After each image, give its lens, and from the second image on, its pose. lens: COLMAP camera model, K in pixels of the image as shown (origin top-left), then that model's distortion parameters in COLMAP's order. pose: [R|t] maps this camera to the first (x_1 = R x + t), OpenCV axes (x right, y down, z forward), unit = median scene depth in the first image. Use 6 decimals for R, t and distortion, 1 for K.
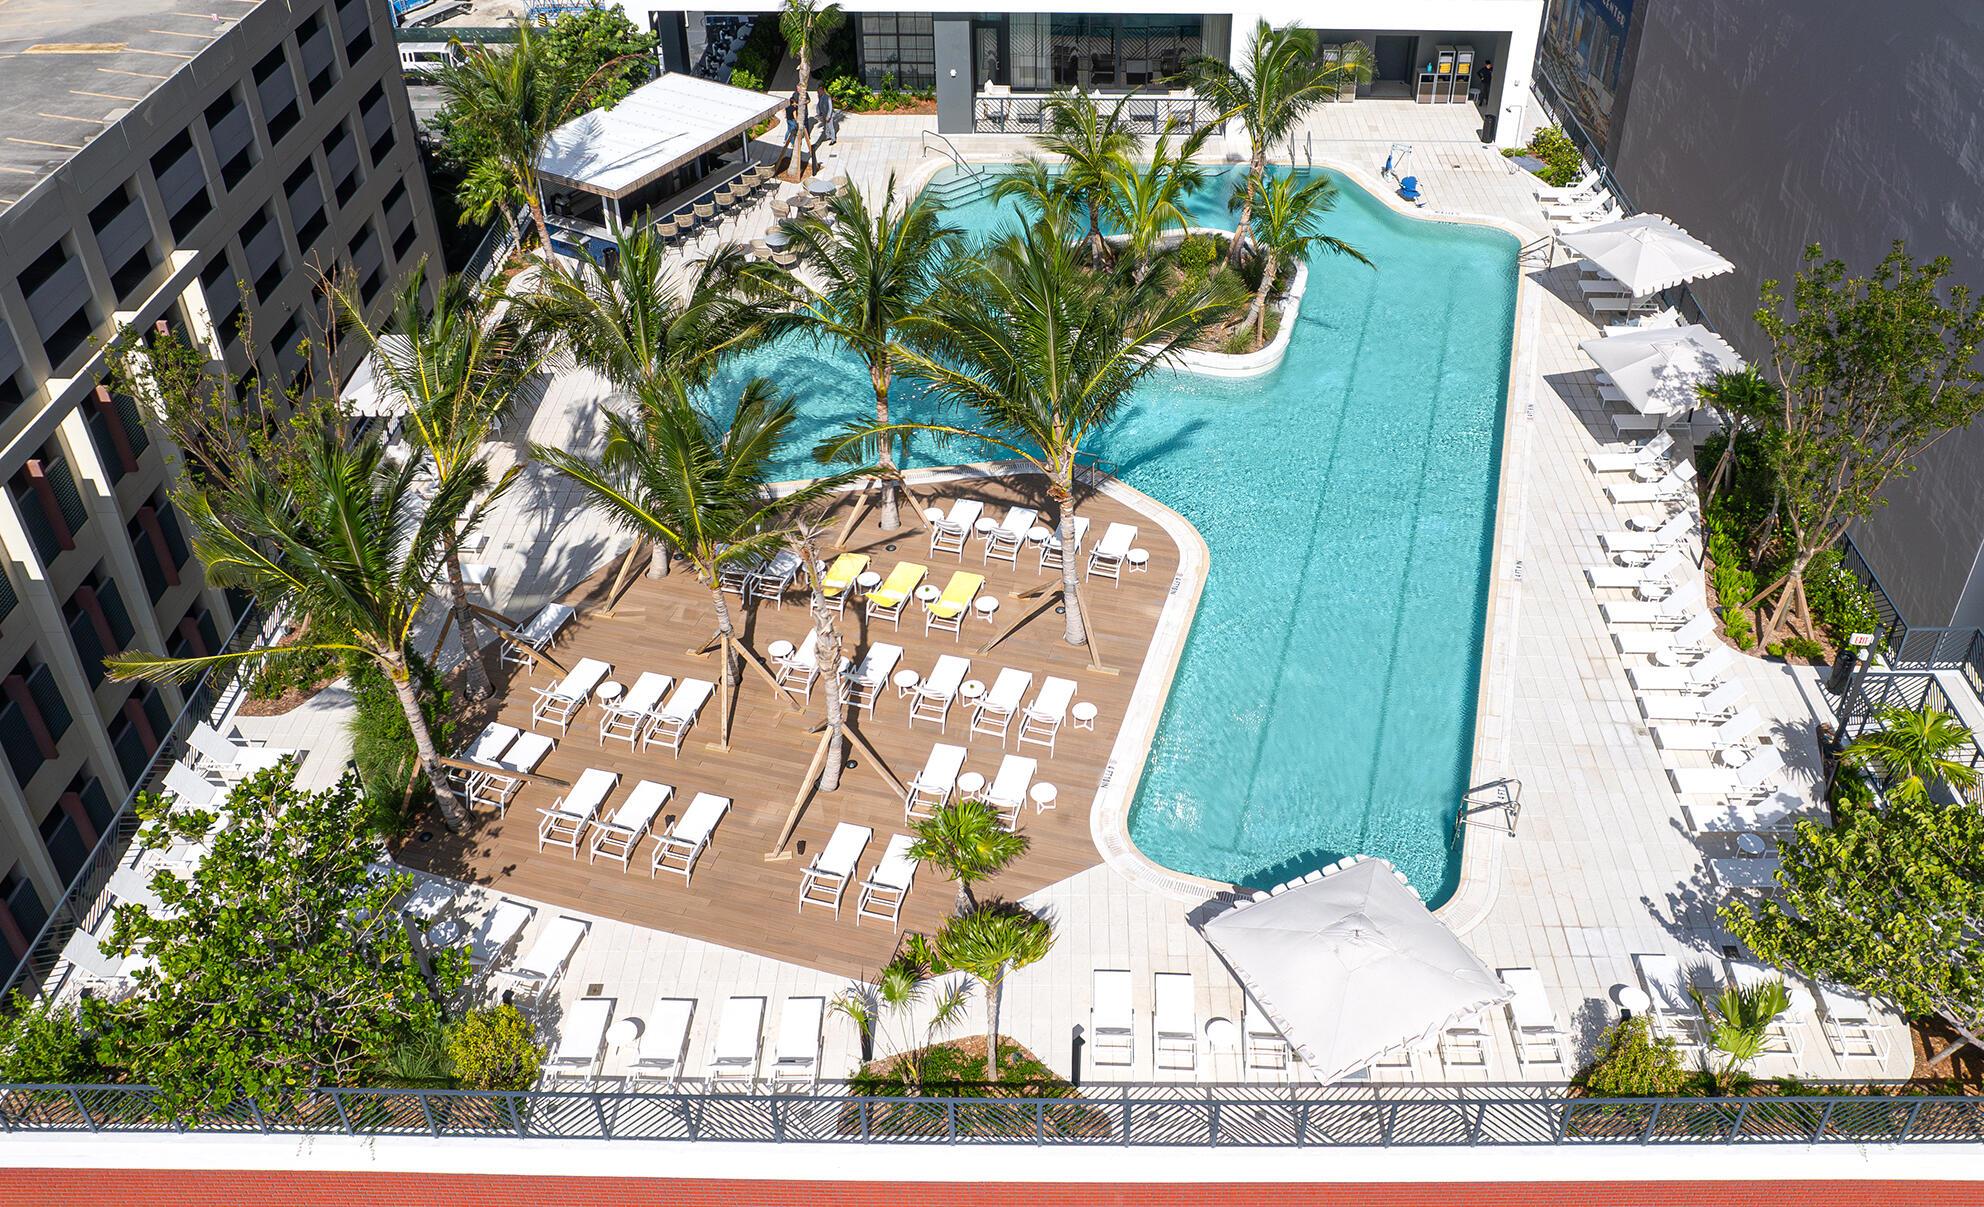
lens RADIAL K [[1680.3, 0, 1067.8], [0, 1680.3, 503.0], [0, 0, 1]] dist [-0.045199, 0.009247]
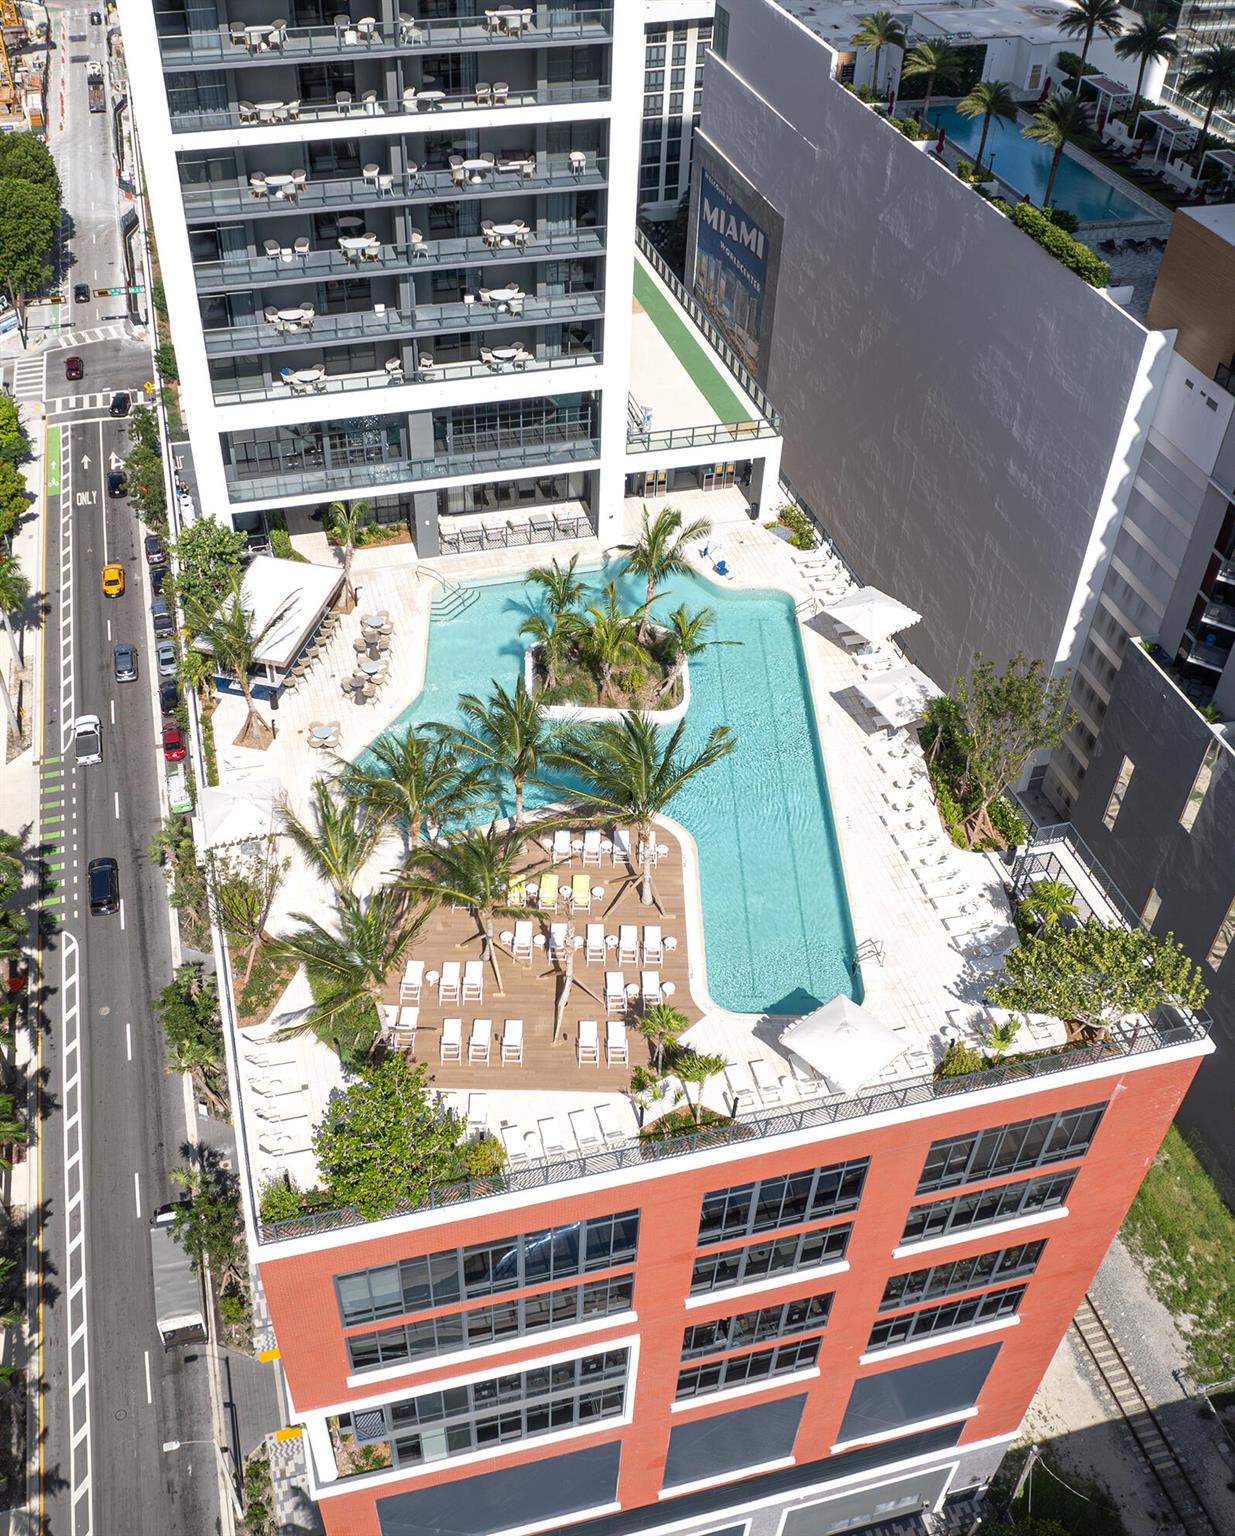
lens RADIAL K [[1484.7, 0, 581.0], [0, 1484.7, 820.8], [0, 0, 1]] dist [-0.038035, 0.003915]
pose [[0.966883, -0.169776, 0.190559, -0.401698], [0.139825, 0.977002, 0.160982, -0.315045], [-0.213508, -0.129005, 0.968386, -0.674448]]
